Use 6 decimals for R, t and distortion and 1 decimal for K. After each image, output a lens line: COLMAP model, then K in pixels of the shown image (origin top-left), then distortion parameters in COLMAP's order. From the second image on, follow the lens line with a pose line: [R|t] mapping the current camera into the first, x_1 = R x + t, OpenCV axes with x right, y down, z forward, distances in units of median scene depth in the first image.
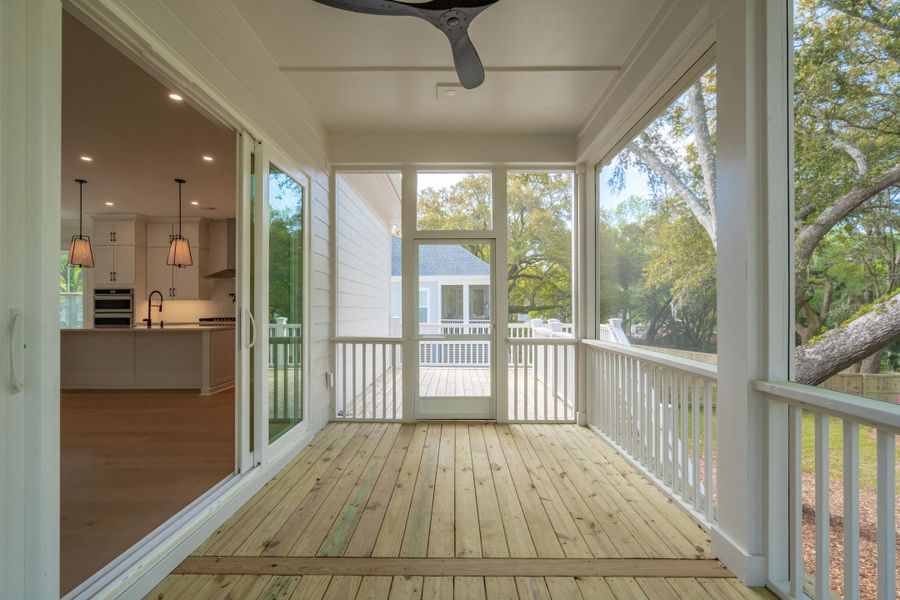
lens RADIAL K [[411.0, 0, 456.0], [0, 411.0, 305.3], [0, 0, 1]] dist [-0.000692, 0.000679]
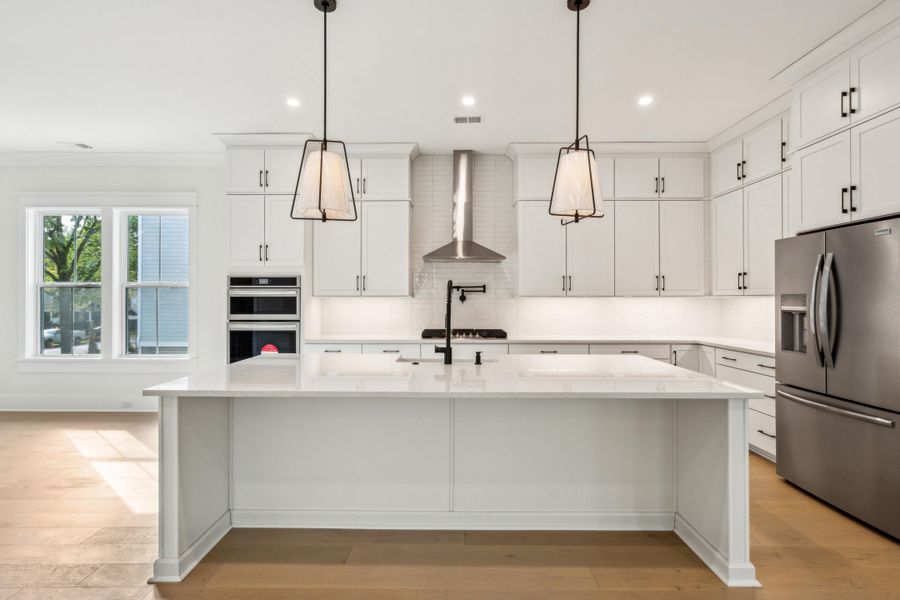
lens RADIAL K [[433.6, 0, 447.4], [0, 433.6, 298.3], [0, 0, 1]] dist [-0.000431, 0.000088]
pose [[0.999977, 0.004759, -0.004740, -1.053066], [-0.004735, 0.999976, 0.004972, -0.027556], [0.004764, -0.004949, 0.999976, 0.778717]]
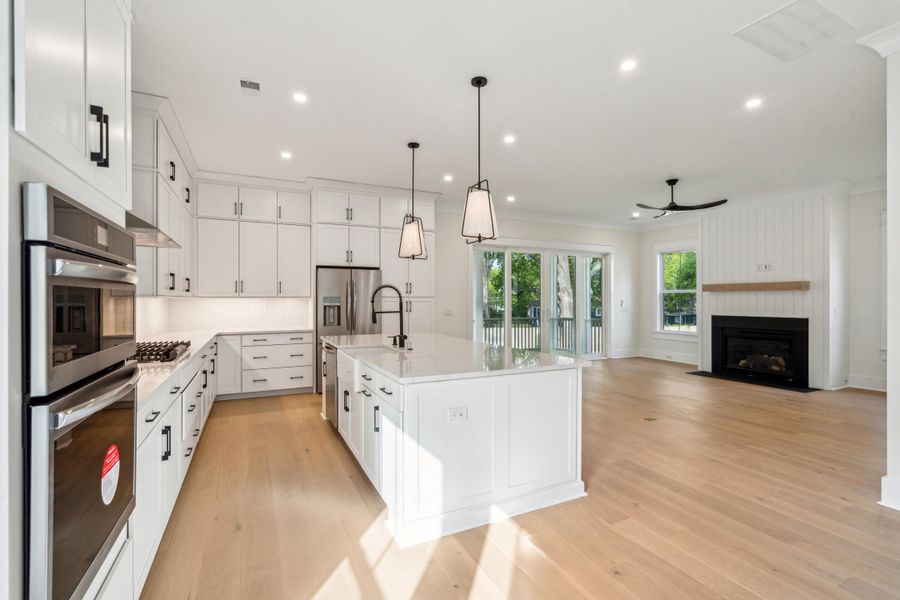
lens RADIAL K [[407.4, 0, 450.0], [0, 407.4, 300.0], [0, 0, 1]] dist [-0.001791, 0.000669]
pose [[-0.437269, 0.004430, 0.899320, -1.823336], [-0.004949, 0.999961, -0.007332, -0.016545], [-0.899317, -0.007656, -0.437230, 1.680193]]
